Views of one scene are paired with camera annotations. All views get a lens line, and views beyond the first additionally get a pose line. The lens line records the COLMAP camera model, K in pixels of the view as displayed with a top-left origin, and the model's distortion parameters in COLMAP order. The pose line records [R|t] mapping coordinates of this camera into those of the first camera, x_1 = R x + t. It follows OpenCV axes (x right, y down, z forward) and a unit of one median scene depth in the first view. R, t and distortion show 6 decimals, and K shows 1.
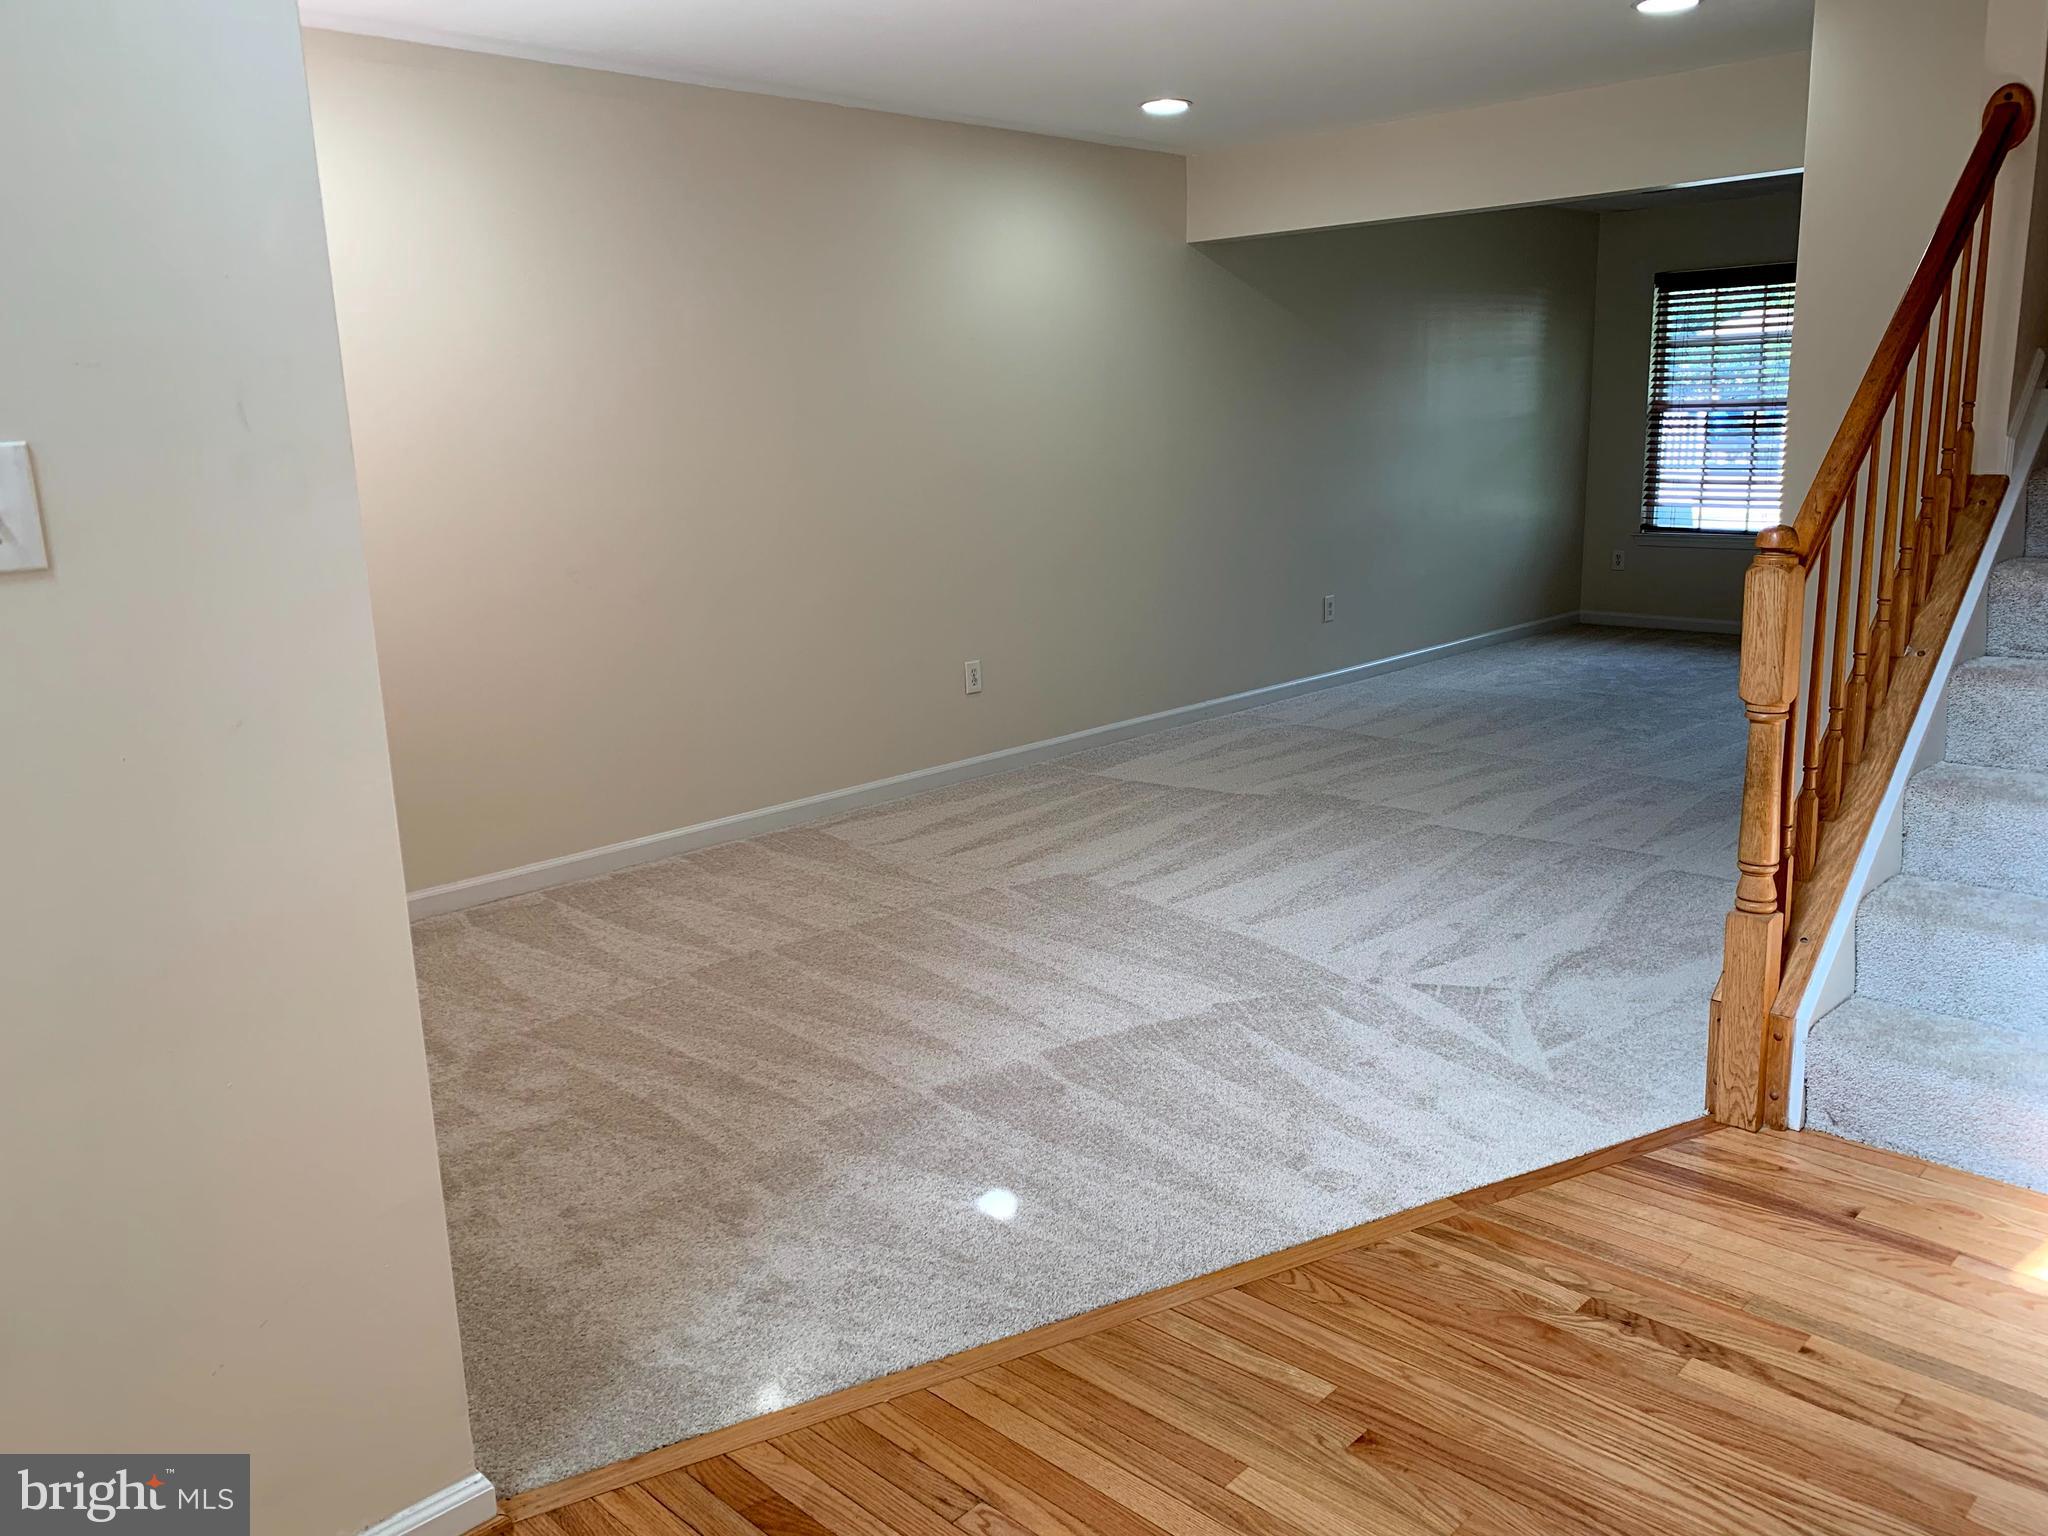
lens RADIAL K [[1580.6, 0, 1013.9], [0, 1580.6, 771.2], [0, 0, 1]] dist [0.006703, 0.005617]
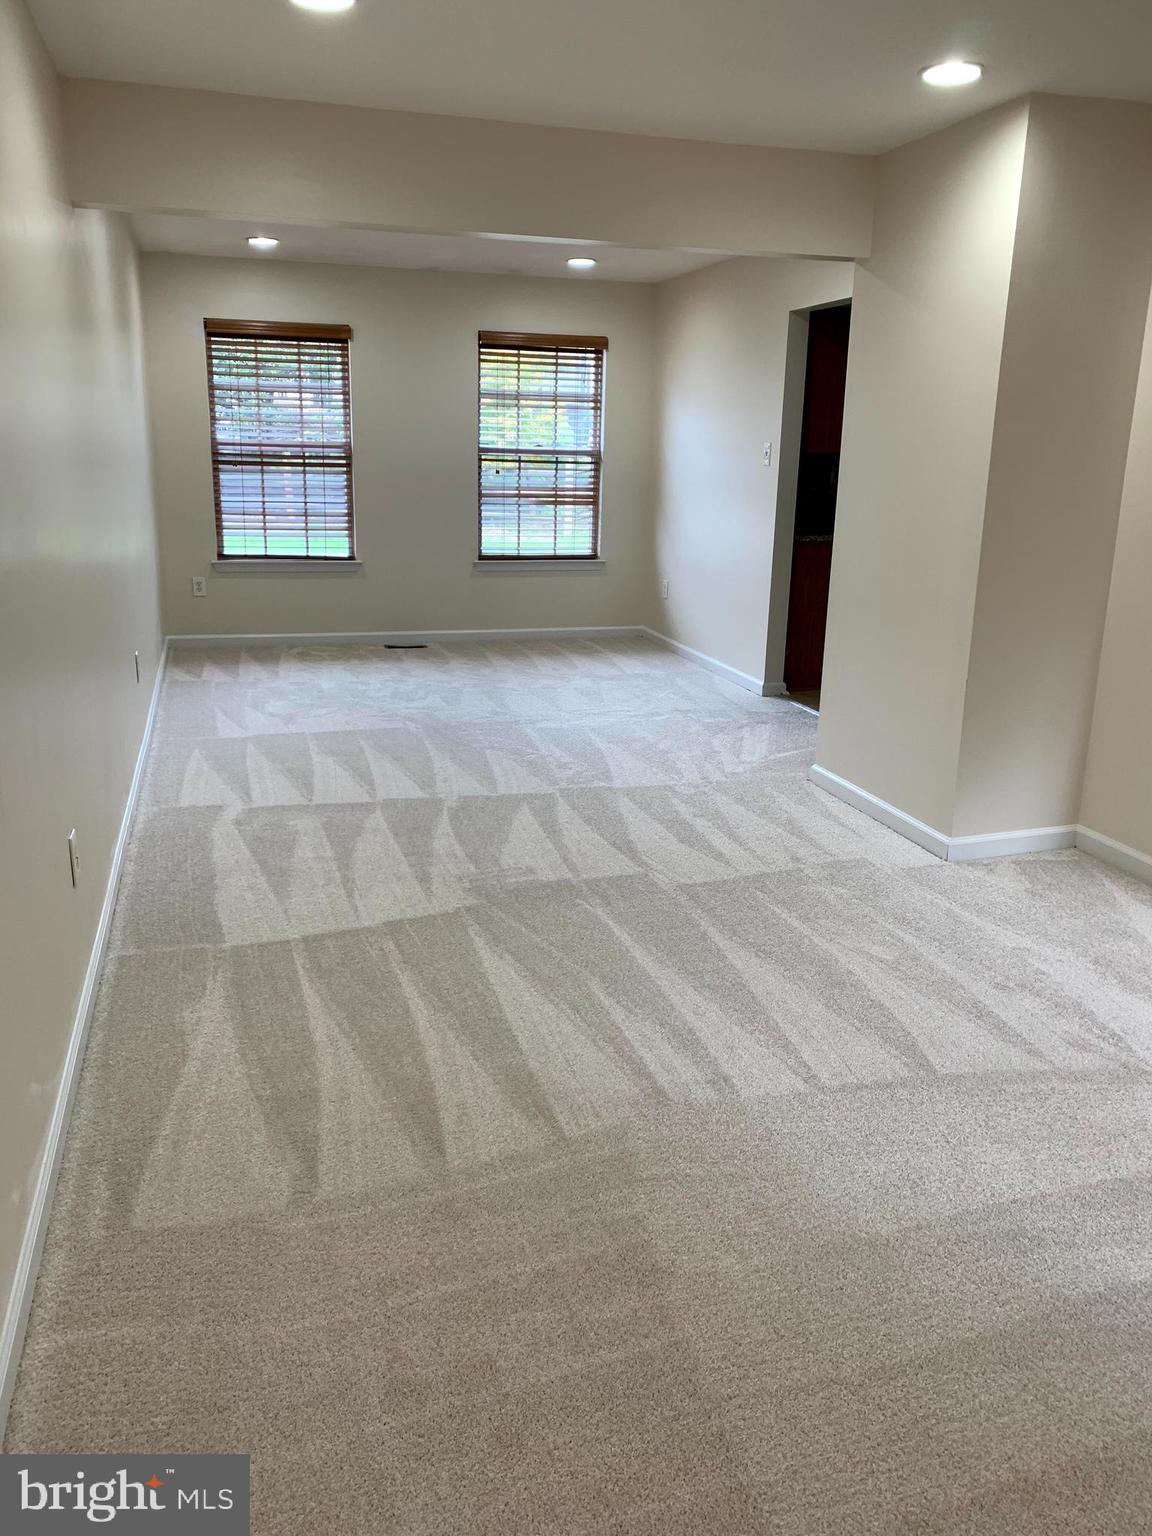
lens RADIAL K [[1185.4, 0, 576.0], [0, 1185.4, 768.0], [0, 0, 1]] dist [0.006703, 0.005617]
pose [[0.485767, -0.194242, 0.852232, -0.591424], [0.157751, 0.978468, 0.133096, -0.230805], [-0.859735, 0.069787, 0.505950, 1.098384]]
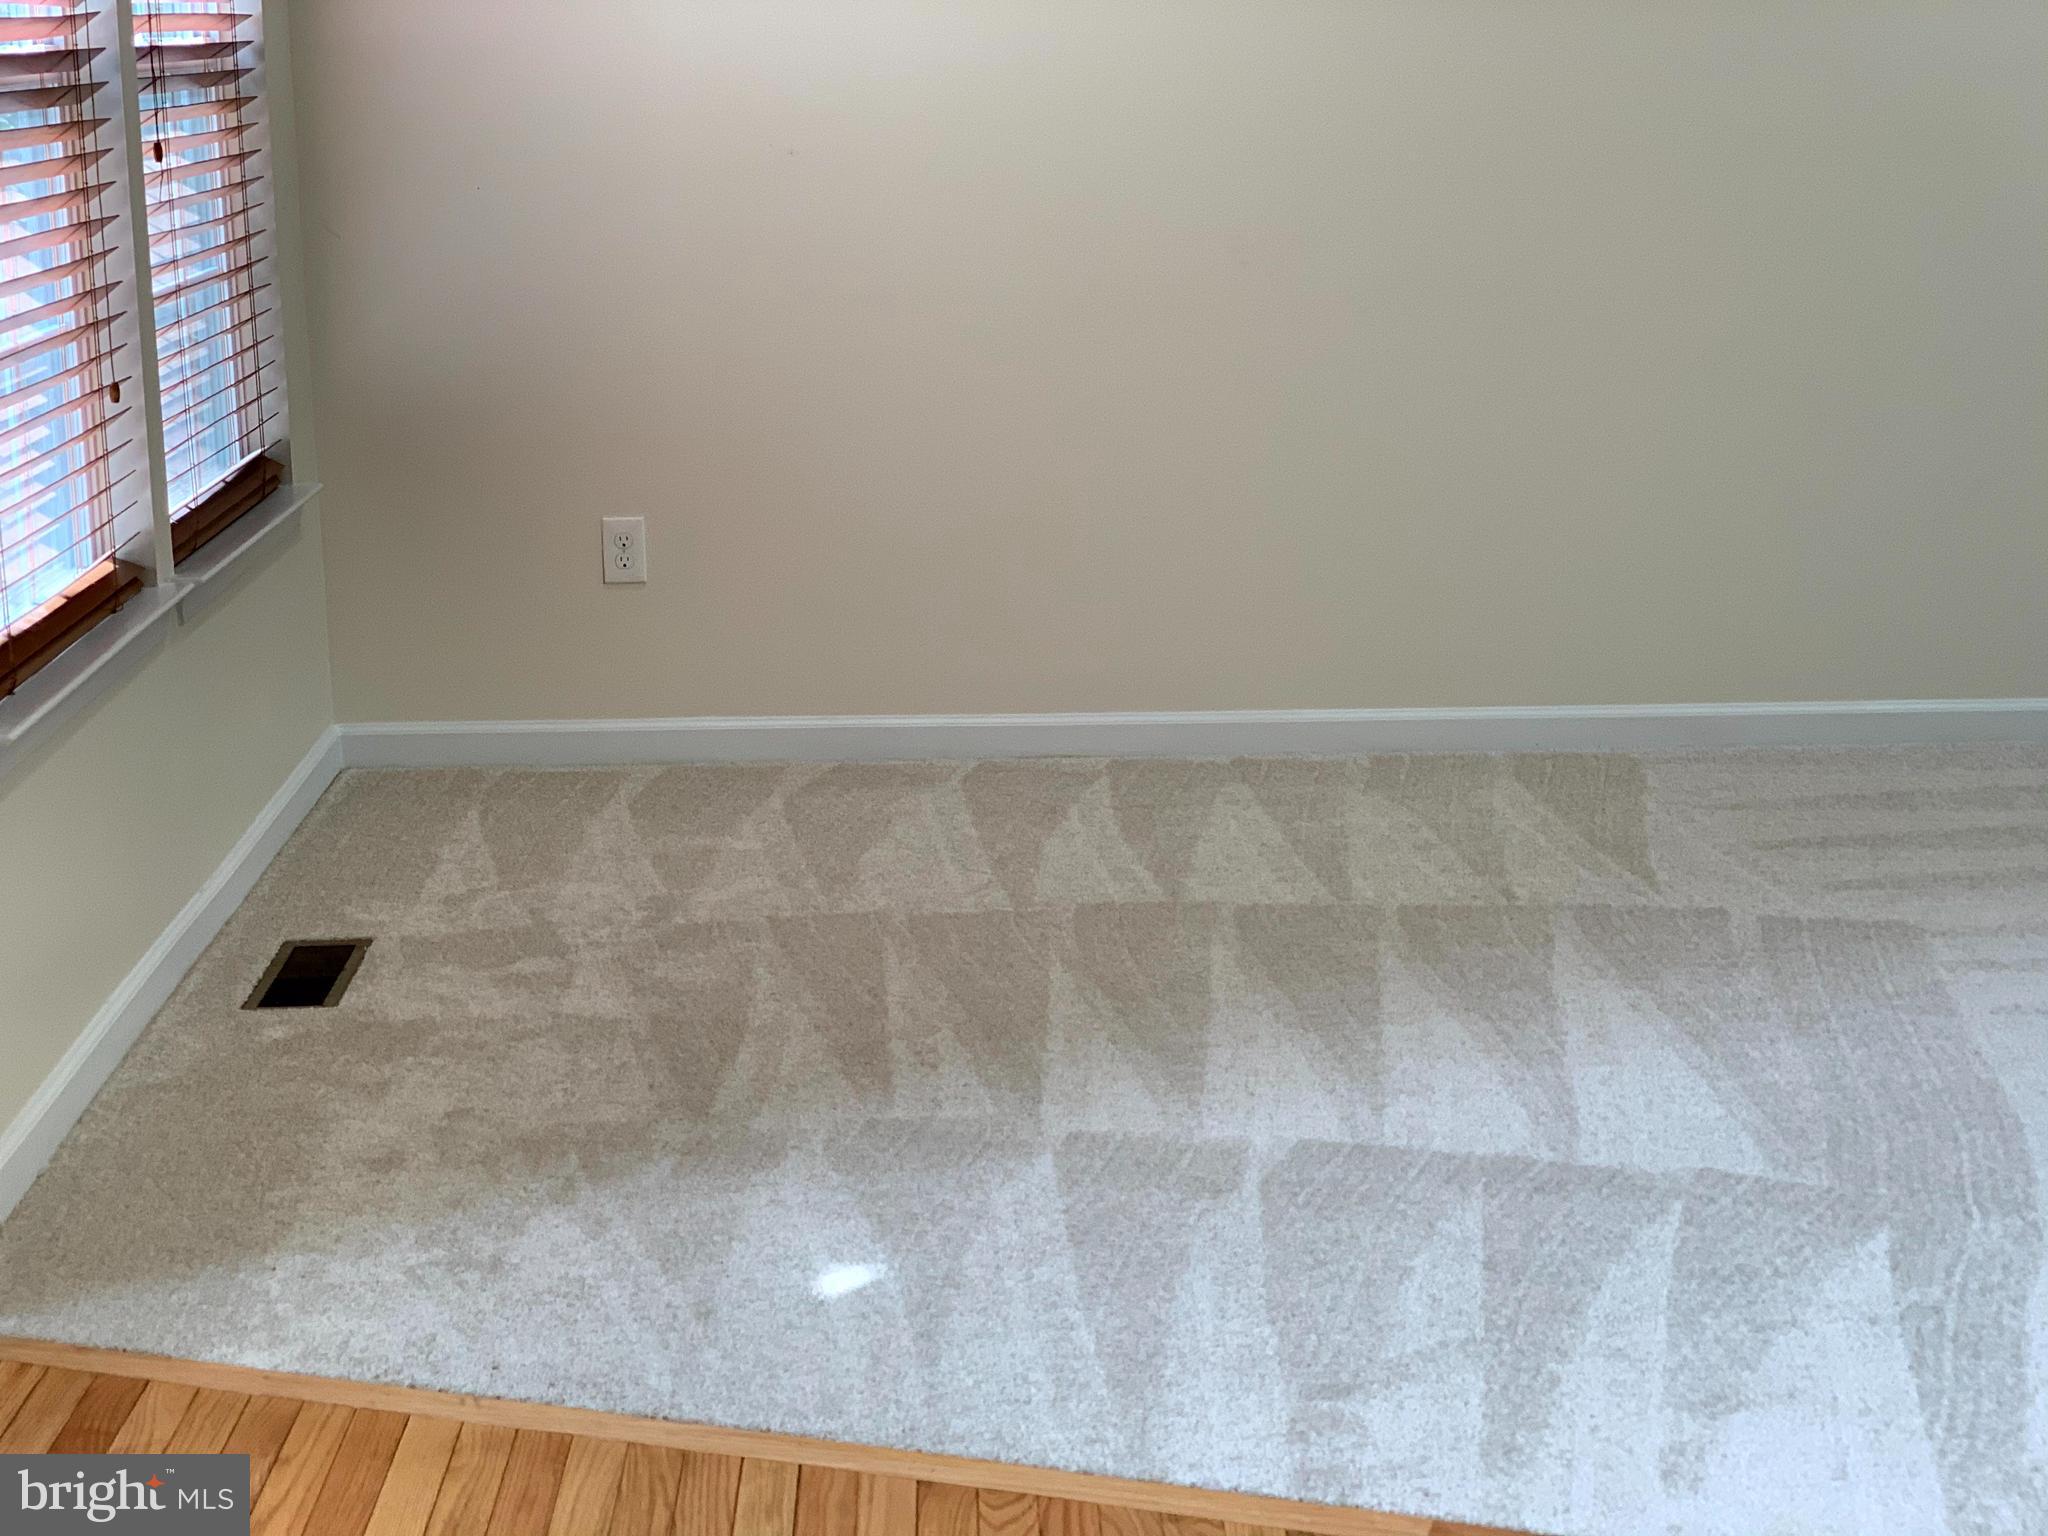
lens RADIAL K [[3123.5, 0, 1024.0], [0, 3123.5, 768.0], [0, 0, 1]] dist [0.033943, 0.048003]
pose [[0.722859, 0.191530, -0.663921, 0.737262], [-0.174493, 0.980275, 0.092809, -0.040646], [0.668601, 0.048762, 0.742021, 0.123215]]
